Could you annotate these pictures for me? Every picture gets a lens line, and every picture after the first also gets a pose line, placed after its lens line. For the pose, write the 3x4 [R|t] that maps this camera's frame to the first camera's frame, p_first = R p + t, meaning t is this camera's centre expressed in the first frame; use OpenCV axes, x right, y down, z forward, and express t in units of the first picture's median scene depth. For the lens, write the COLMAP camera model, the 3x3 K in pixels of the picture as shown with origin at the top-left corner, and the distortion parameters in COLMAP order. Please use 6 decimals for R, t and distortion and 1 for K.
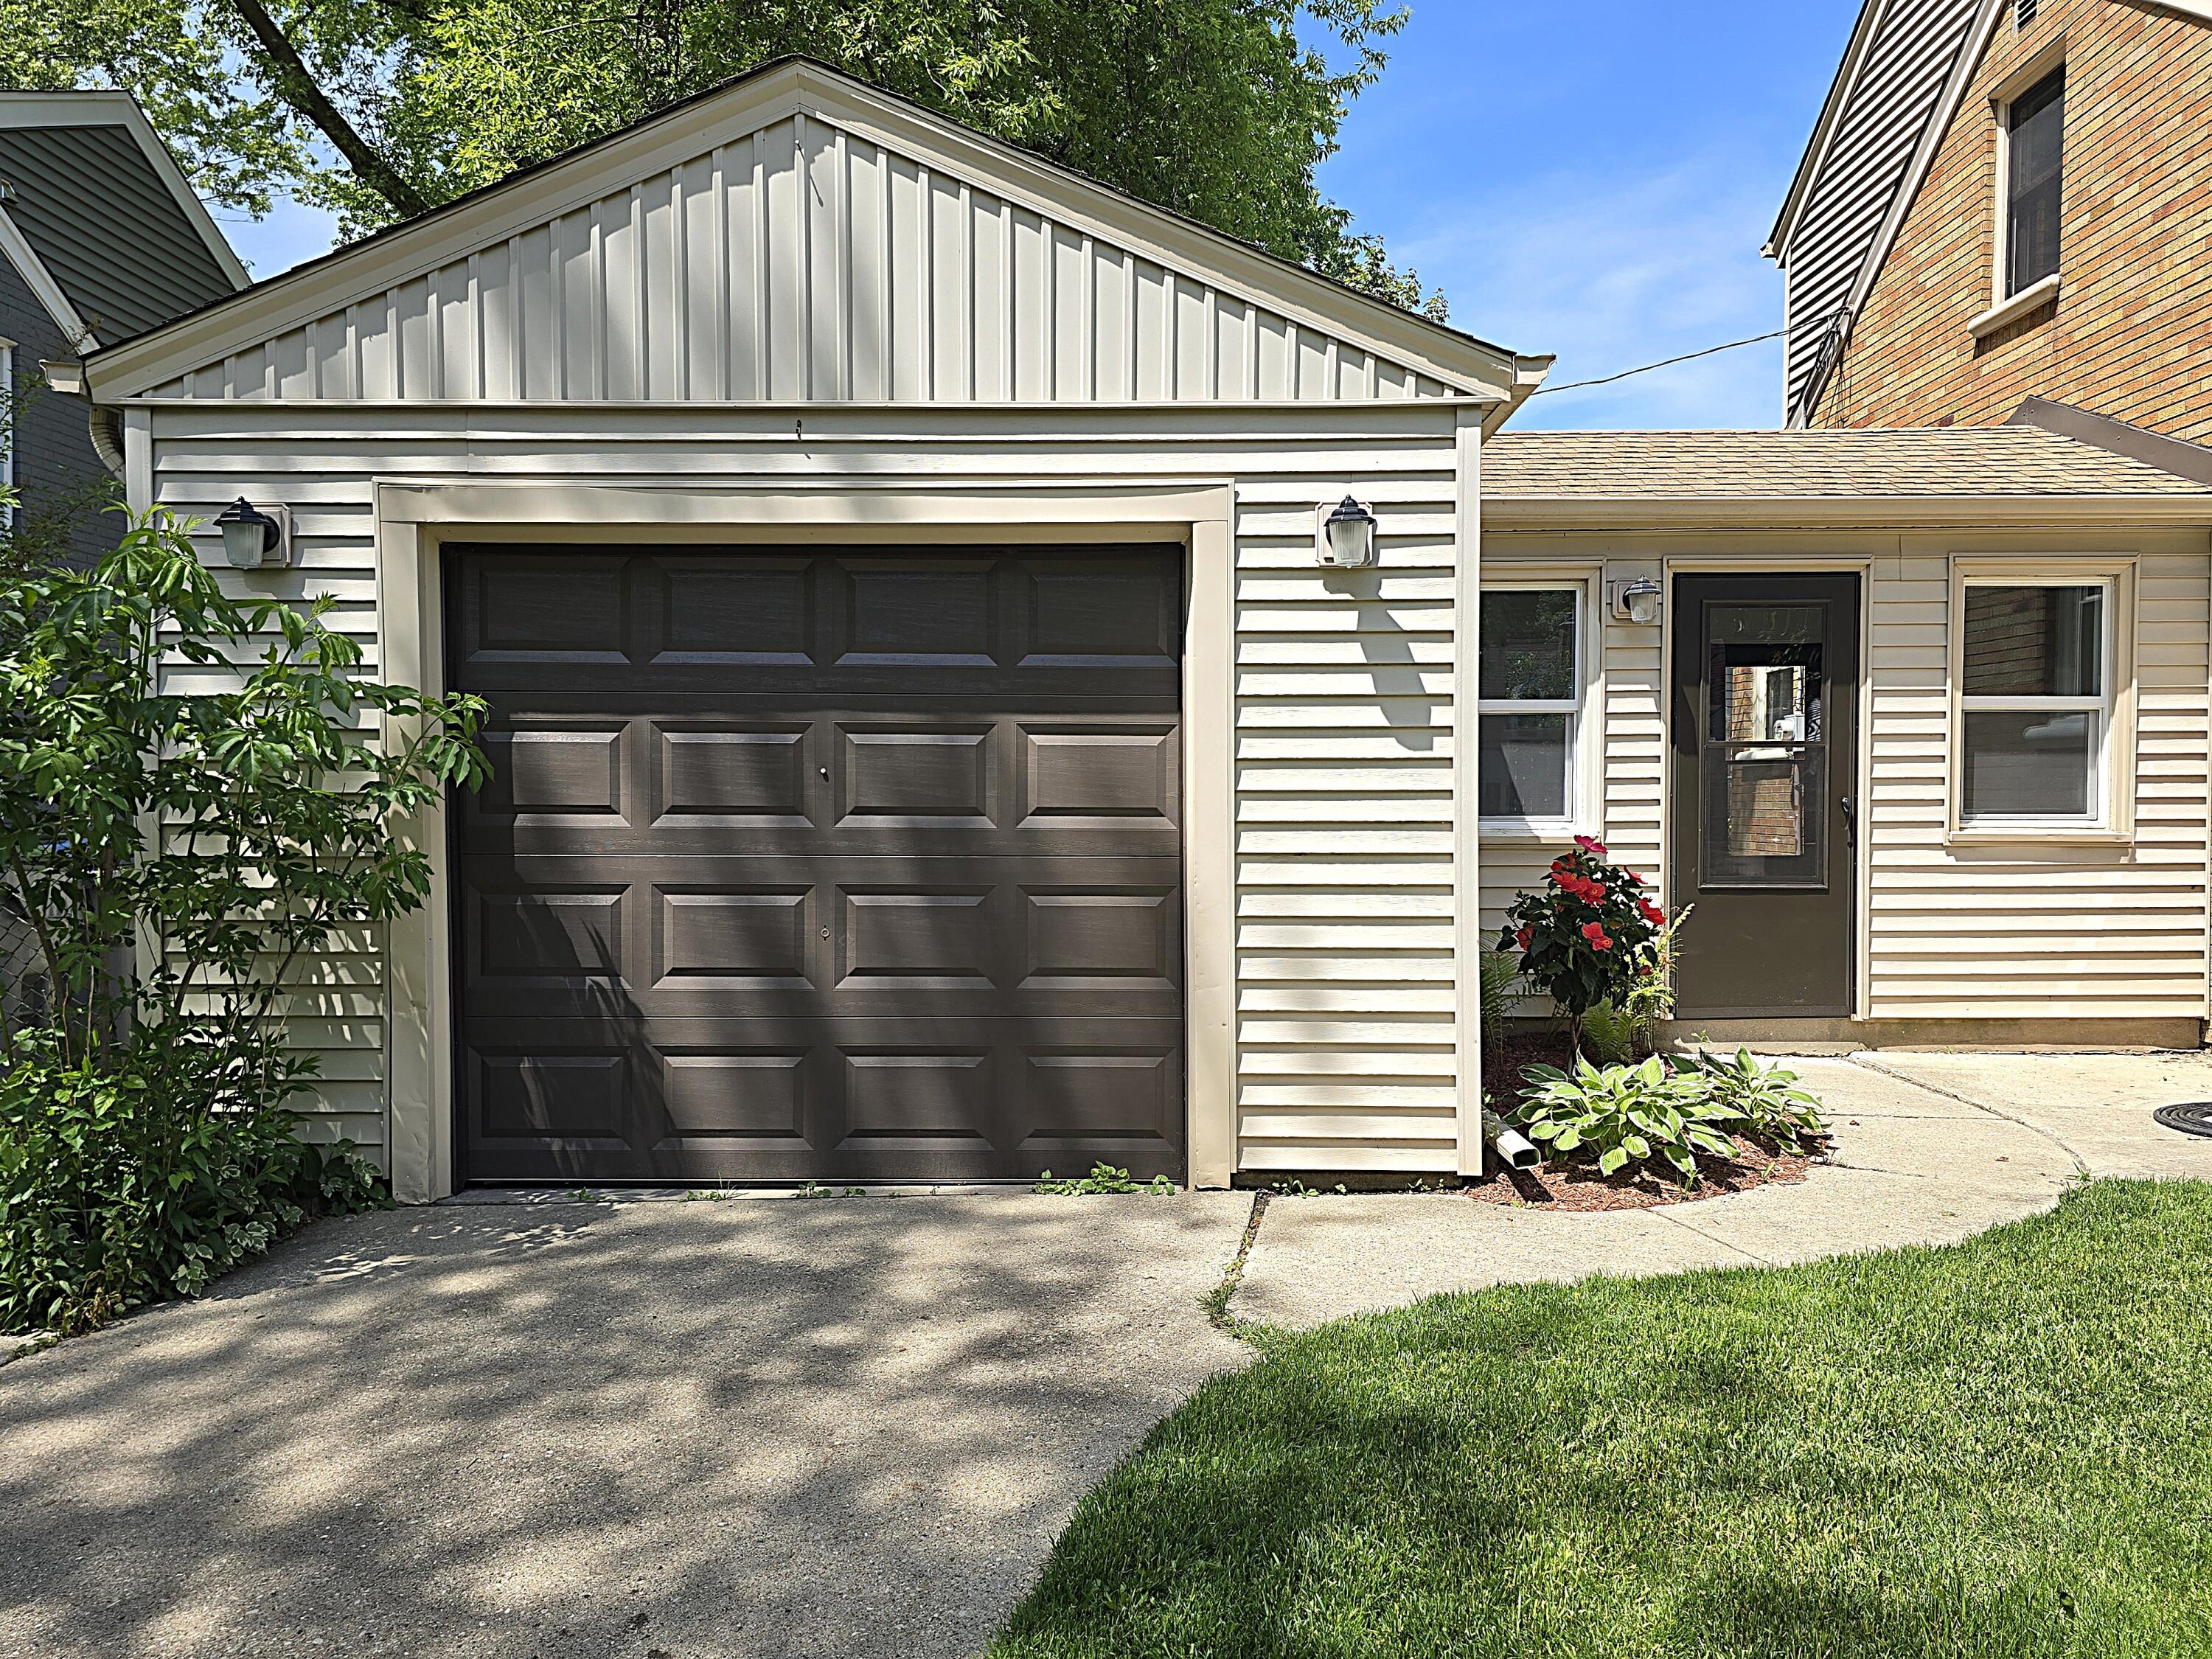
lens RADIAL K [[1614.0, 0, 1110.3], [0, 1614.0, 848.6], [0, 0, 1]] dist [0.110709, -0.126977]
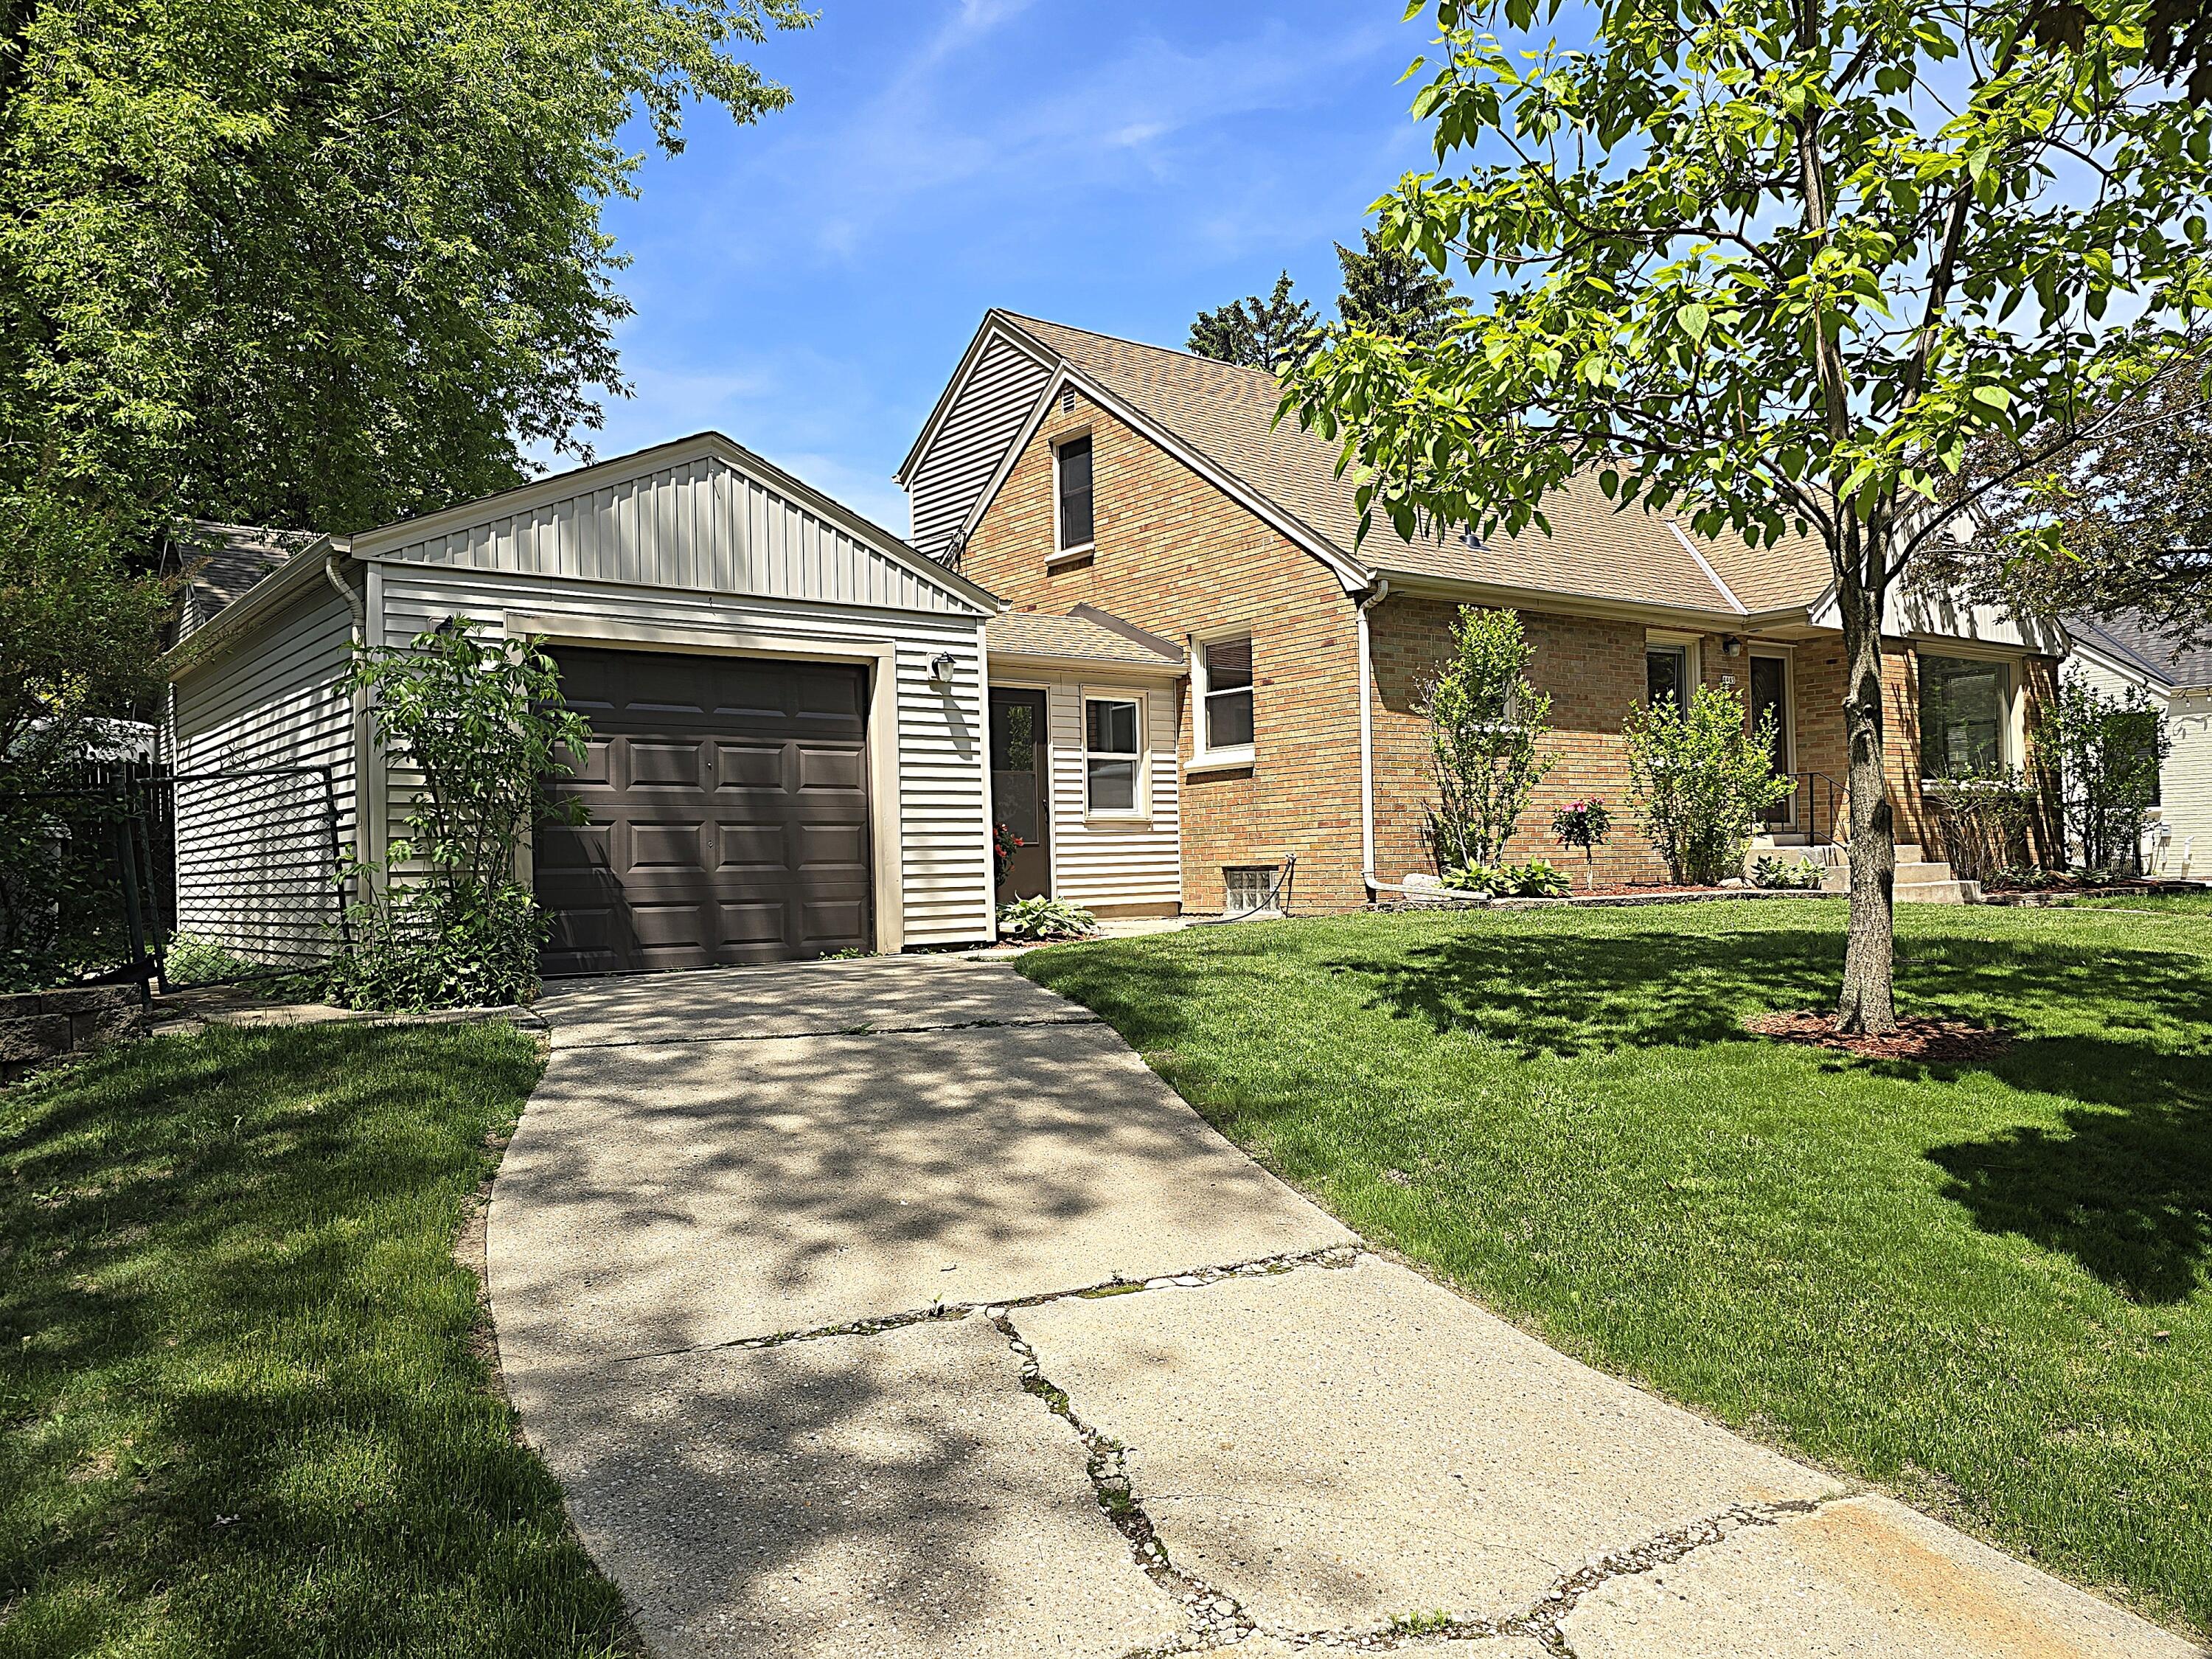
lens RADIAL K [[1614.0, 0, 1110.3], [0, 1614.0, 848.6], [0, 0, 1]] dist [0.110709, -0.126977]
pose [[0.795904, -0.010163, 0.605338, -1.042231], [0.039136, 0.998632, -0.034690, 0.152709], [-0.604157, 0.051300, 0.795212, -0.956220]]
